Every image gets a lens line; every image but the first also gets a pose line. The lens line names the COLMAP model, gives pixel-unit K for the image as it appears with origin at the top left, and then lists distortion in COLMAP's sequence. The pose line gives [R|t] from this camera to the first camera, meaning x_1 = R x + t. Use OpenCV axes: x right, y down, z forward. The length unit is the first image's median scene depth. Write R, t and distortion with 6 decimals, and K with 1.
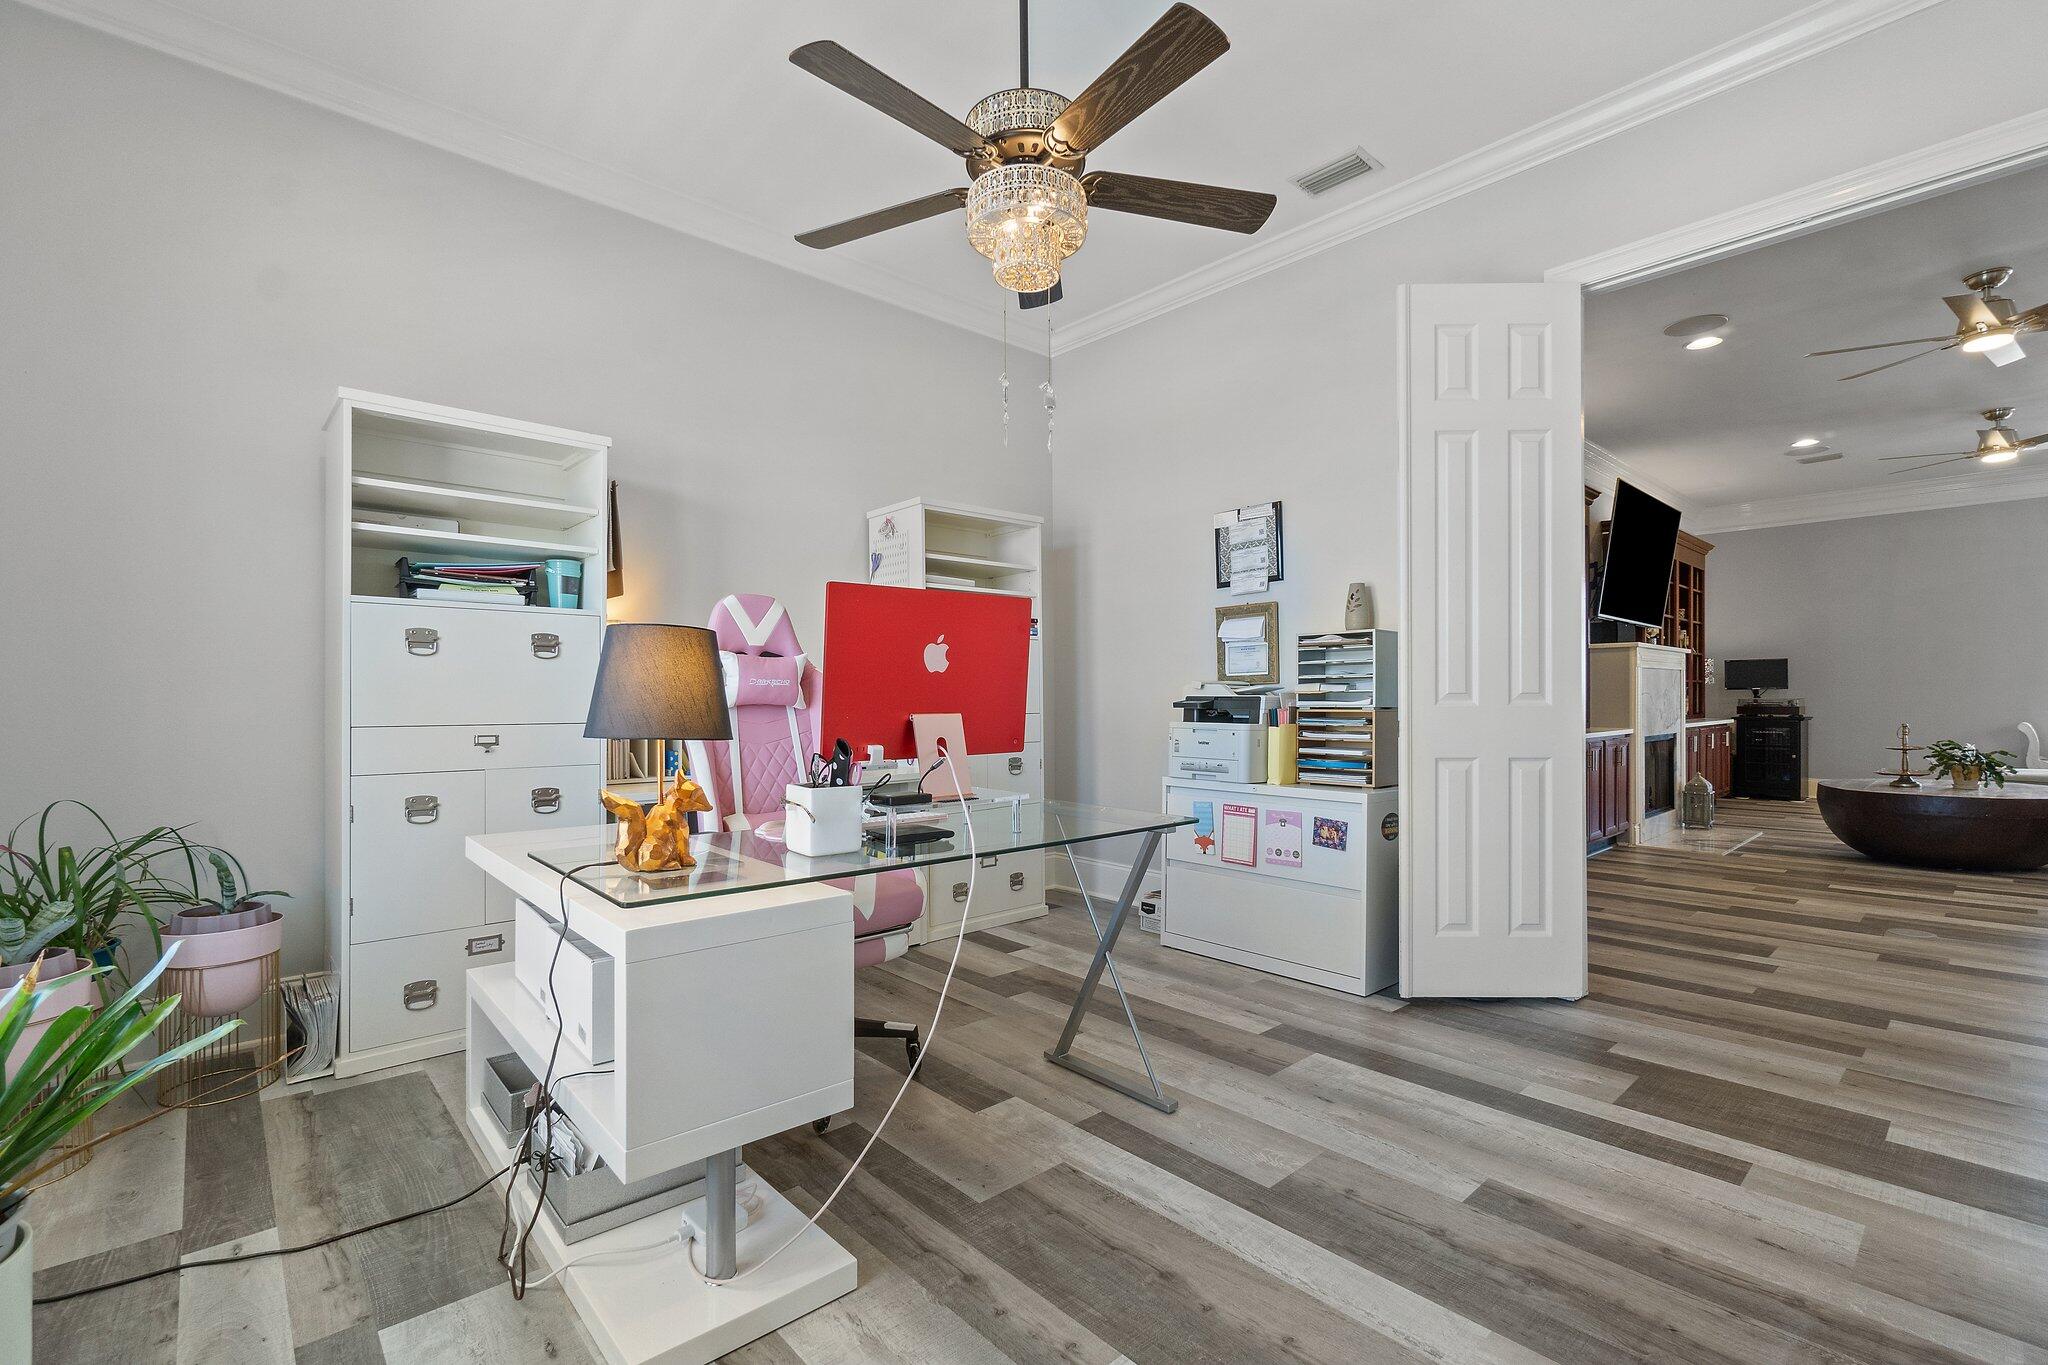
lens RADIAL K [[908.1, 0, 1027.8], [0, 908.1, 703.9], [0, 0, 1]] dist [0.000481, -0.000107]
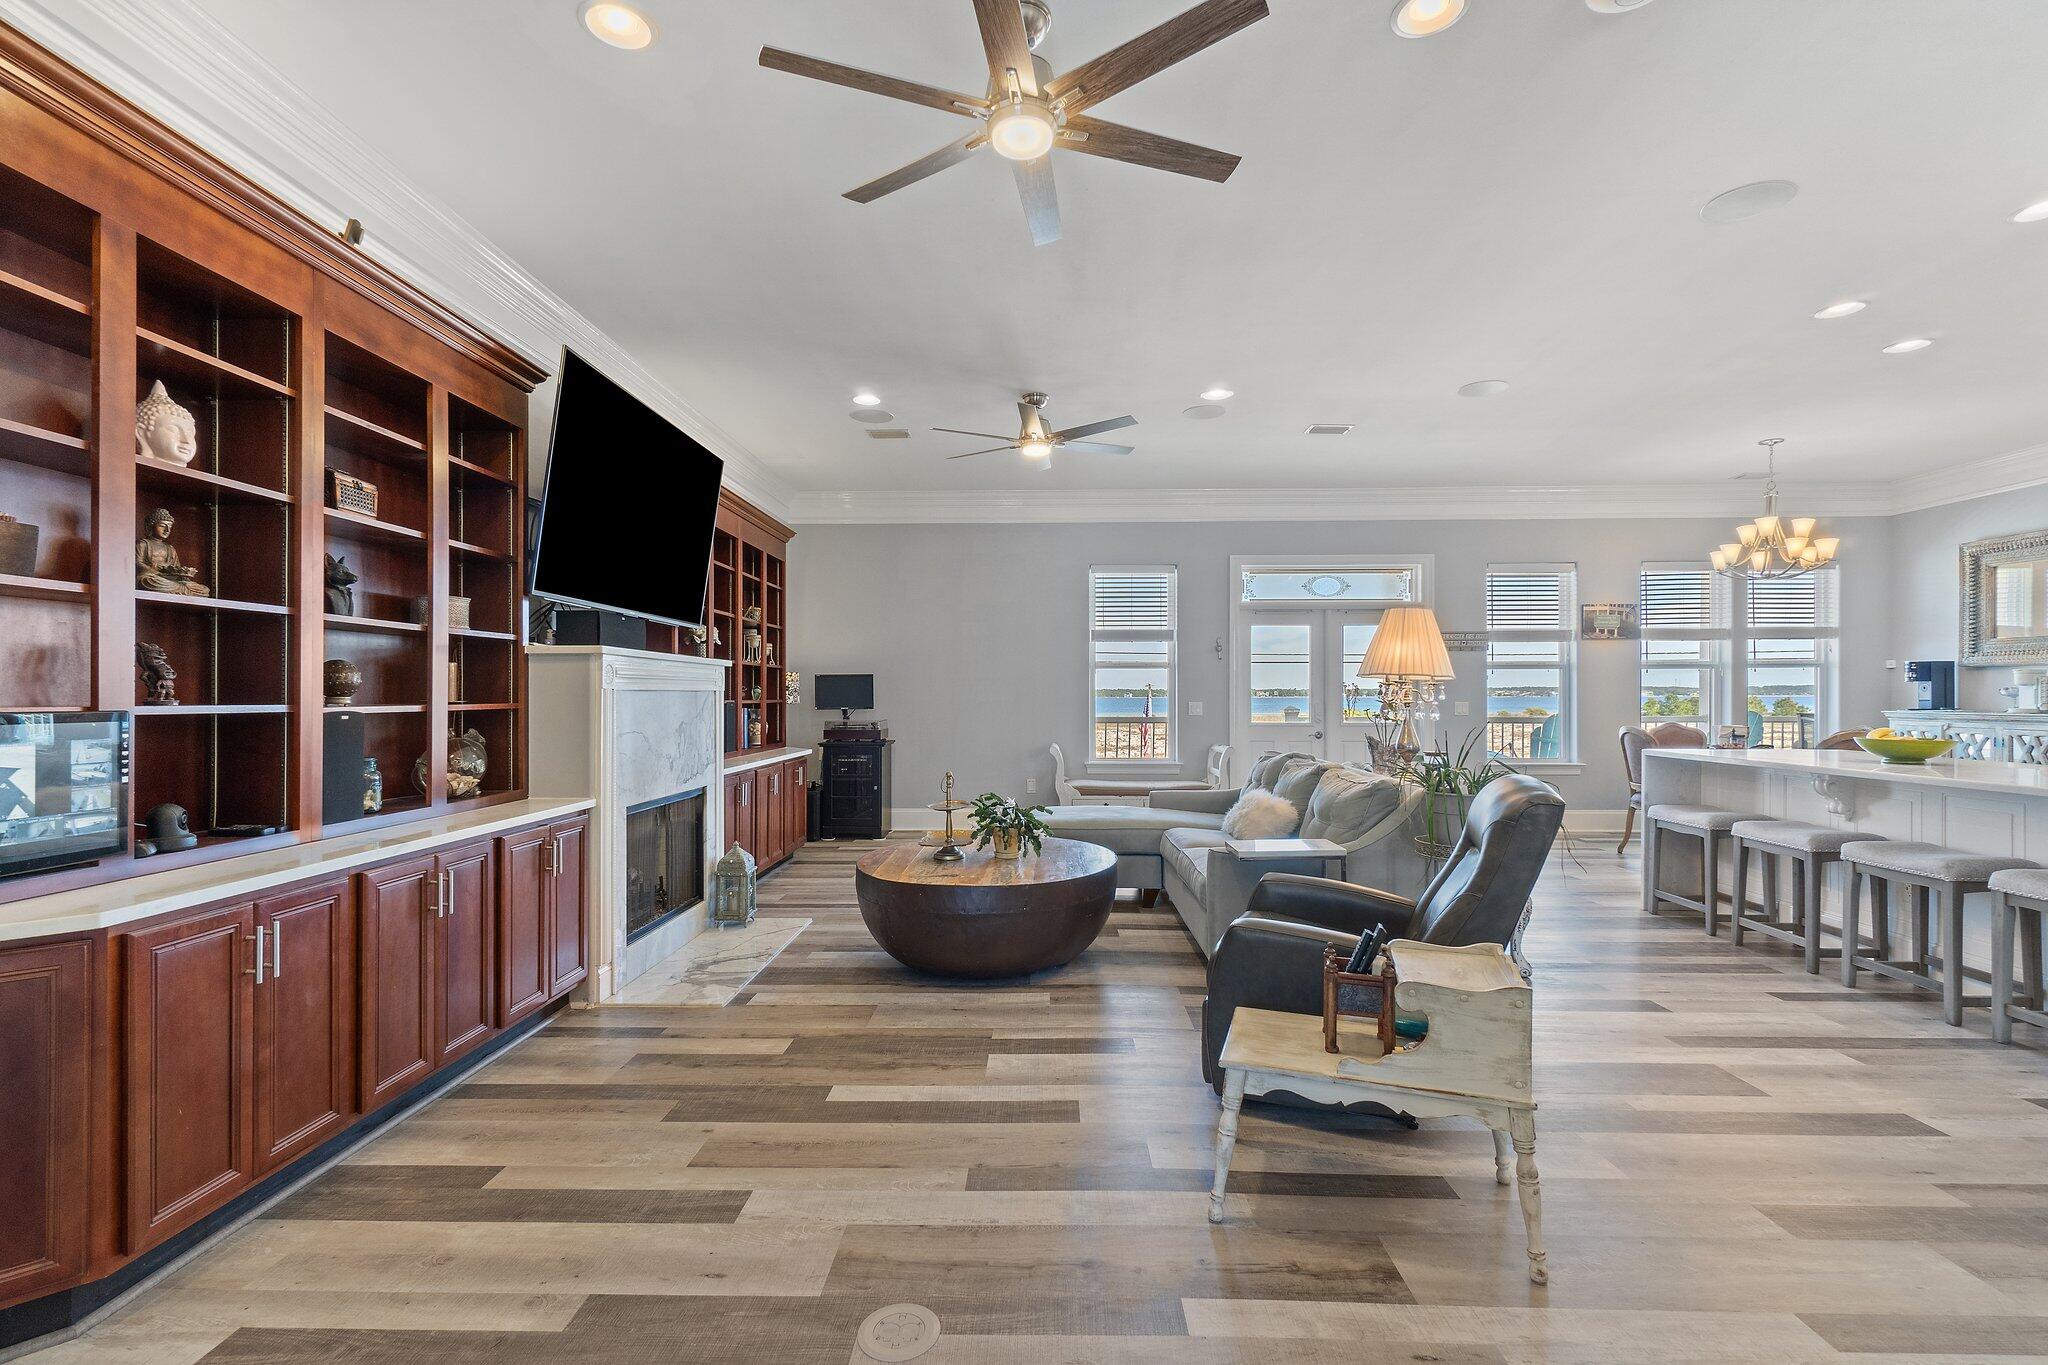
lens RADIAL K [[908.1, 0, 1024.2], [0, 908.1, 693.3], [0, 0, 1]] dist [0.000481, -0.000107]
pose [[0.696517, 0.005868, 0.717516, 0.395717], [0.001282, 0.999955, -0.009421, -0.029306], [-0.717539, 0.007482, 0.696478, 0.365730]]
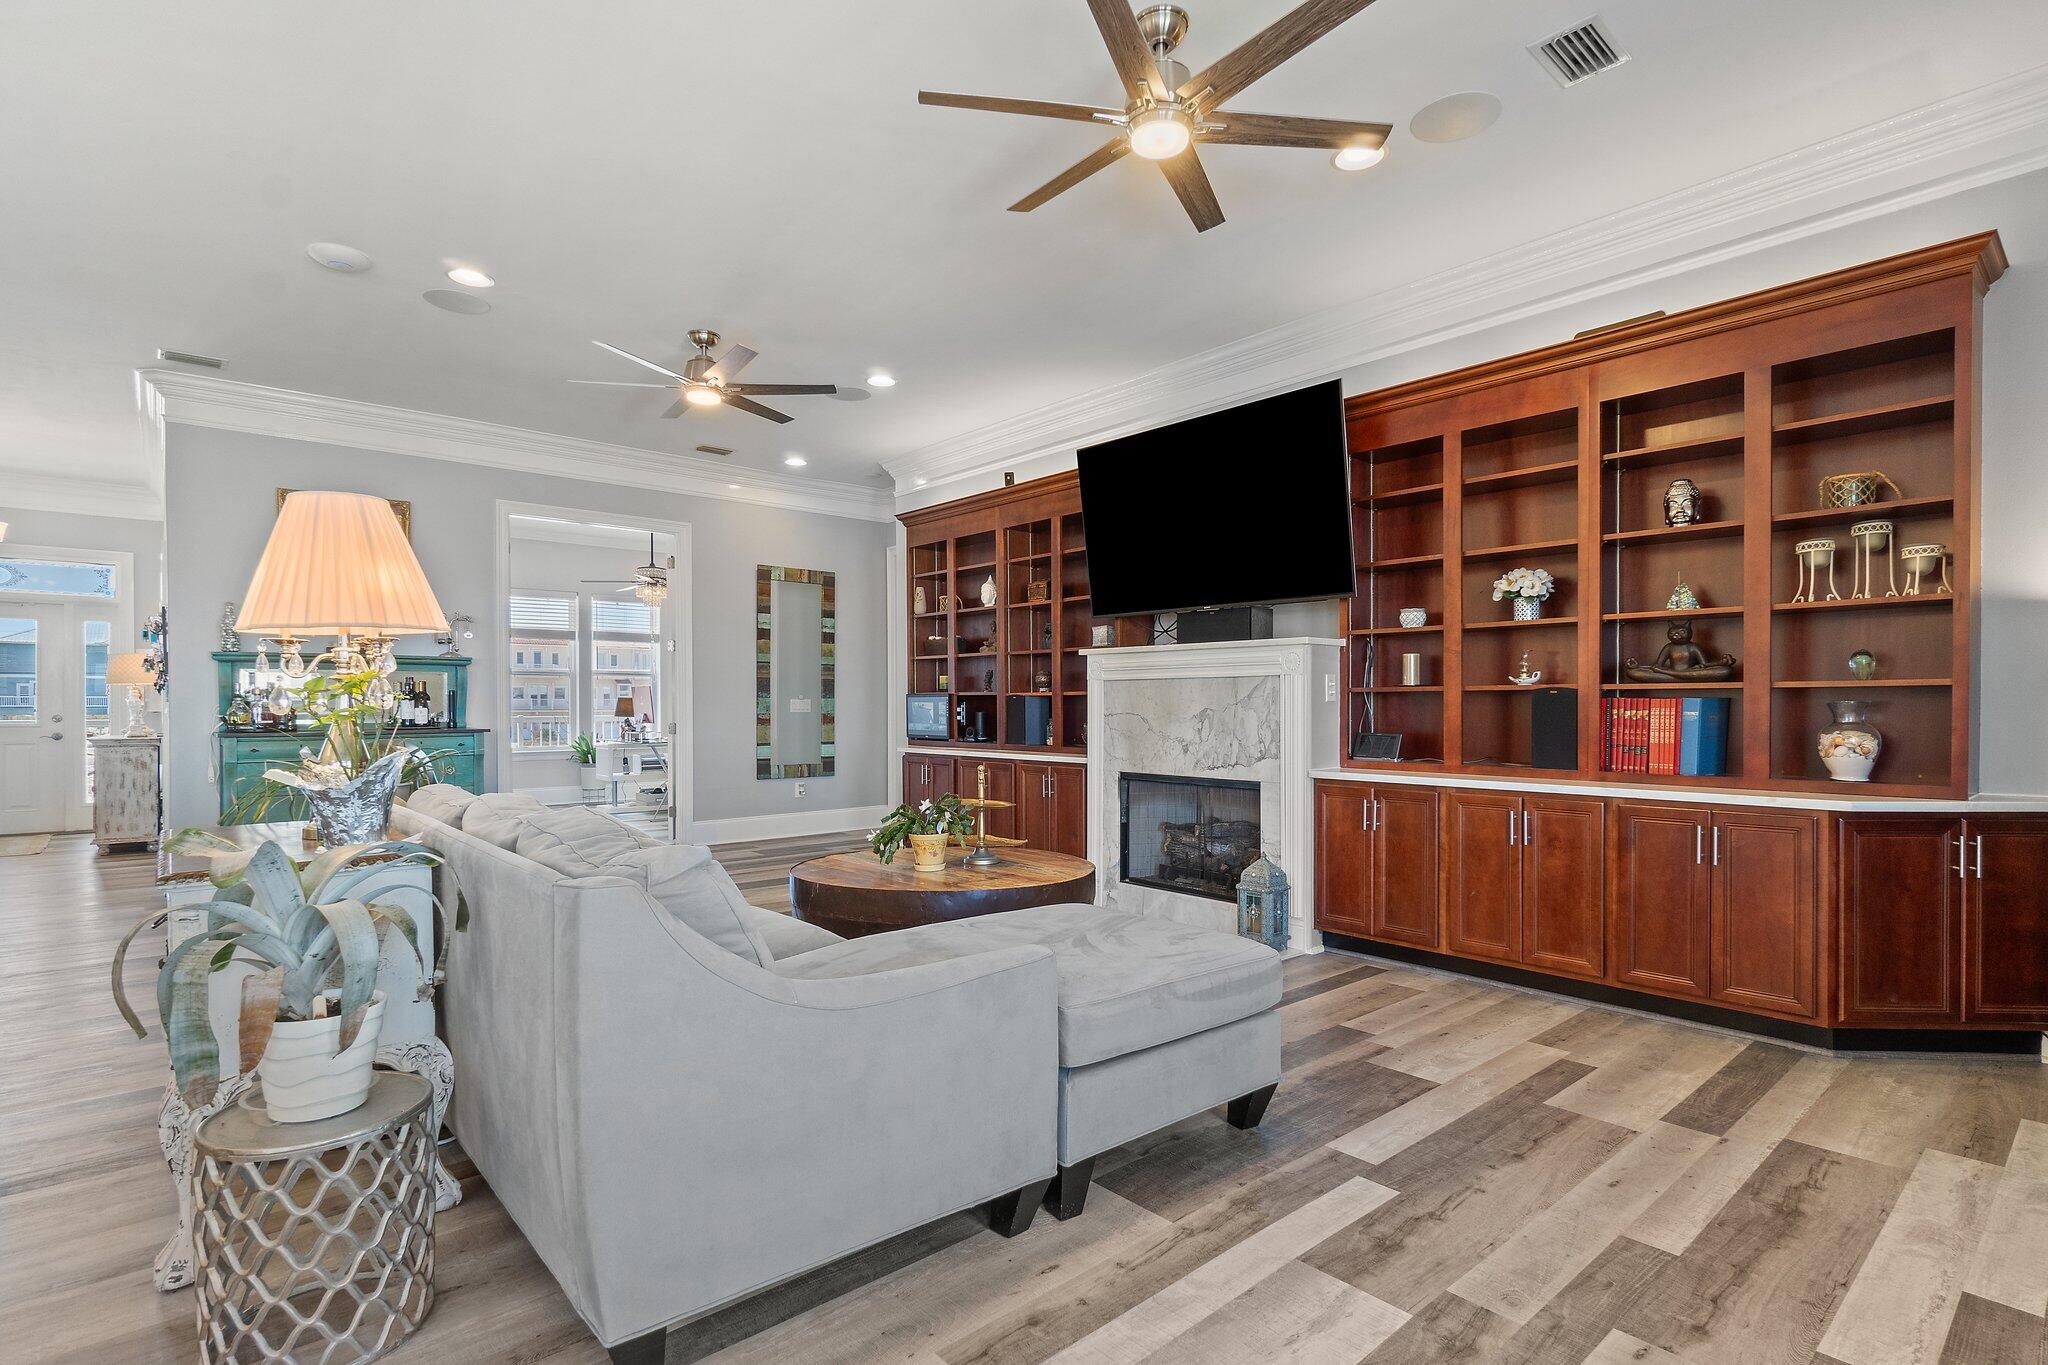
lens RADIAL K [[978.3, 0, 1028.8], [0, 978.3, 723.3], [0, 0, 1]] dist [0.004108, -0.001404]
pose [[-0.025109, 0.025607, -0.999357, 1.320013], [-0.002333, 0.999668, 0.025673, -0.022949], [0.999682, 0.002976, -0.025041, 0.839591]]
